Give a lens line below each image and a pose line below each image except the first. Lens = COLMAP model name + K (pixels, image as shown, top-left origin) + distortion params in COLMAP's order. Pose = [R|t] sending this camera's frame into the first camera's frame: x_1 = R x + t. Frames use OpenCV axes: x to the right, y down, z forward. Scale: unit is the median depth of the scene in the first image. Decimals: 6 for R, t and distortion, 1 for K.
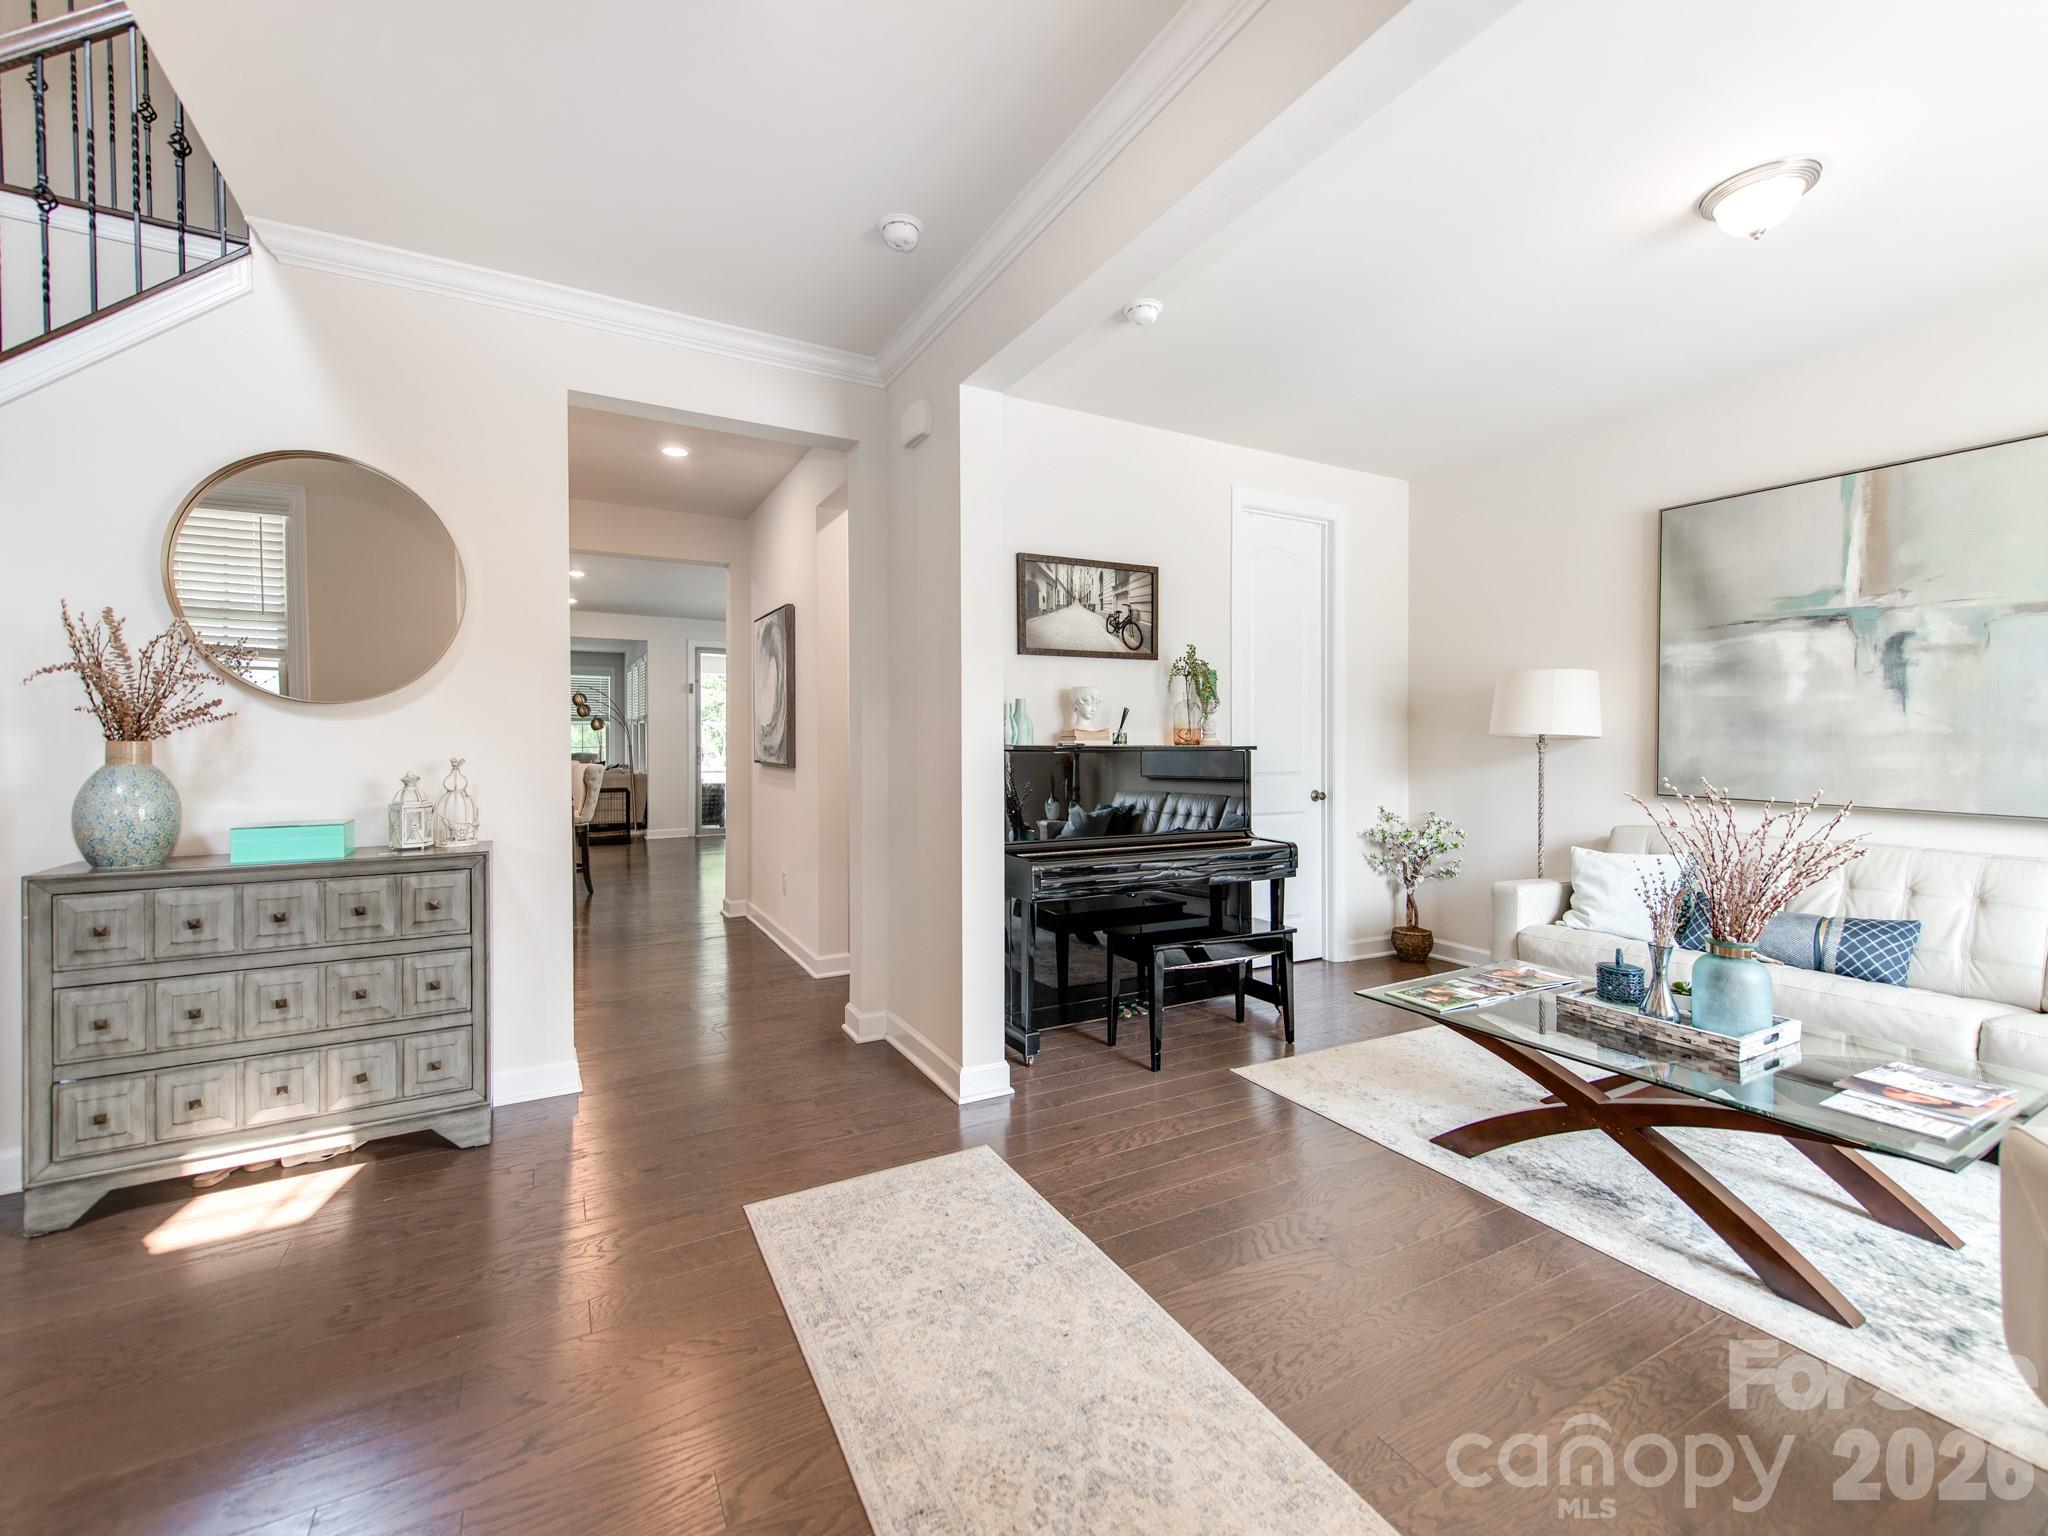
lens RADIAL K [[848.2, 0, 1024.0], [0, 848.2, 768.0], [0, 0, 1]] dist [0.016816, -0.000455]
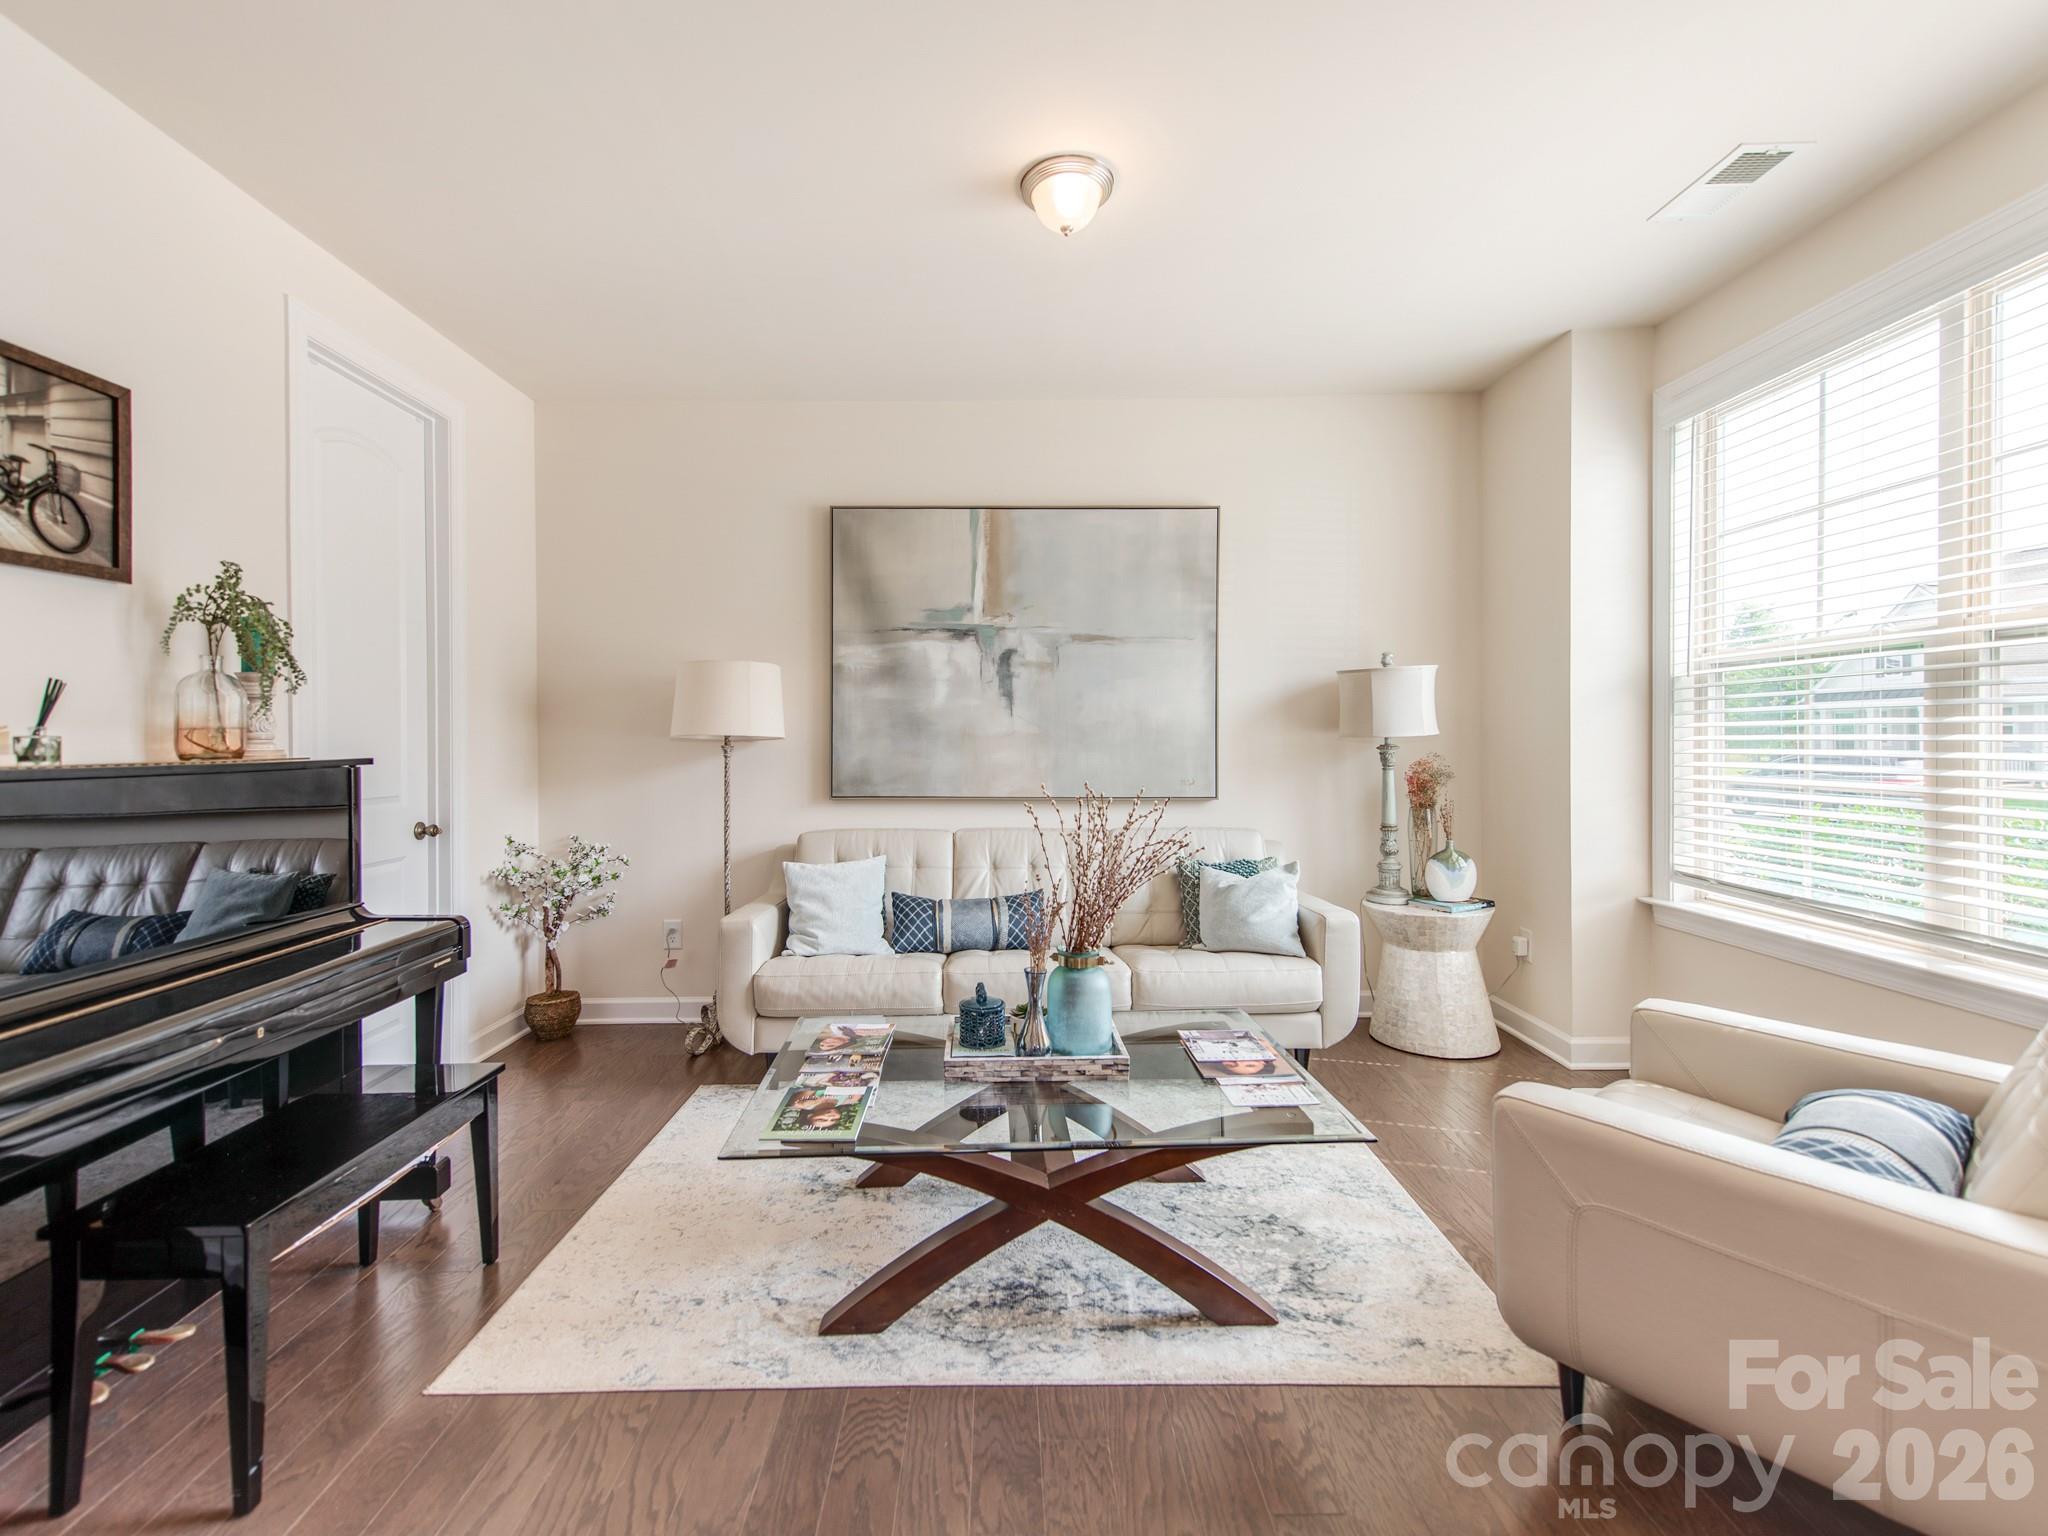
lens RADIAL K [[854.8, 0, 925.3], [0, 854.8, 735.0], [0, 0, 1]] dist [0.019619, -0.000607]
pose [[0.485896, -0.003611, 0.874009, -0.062168], [0.038999, 0.999085, -0.017553, -0.018353], [-0.873146, 0.042615, 0.485593, 0.433828]]
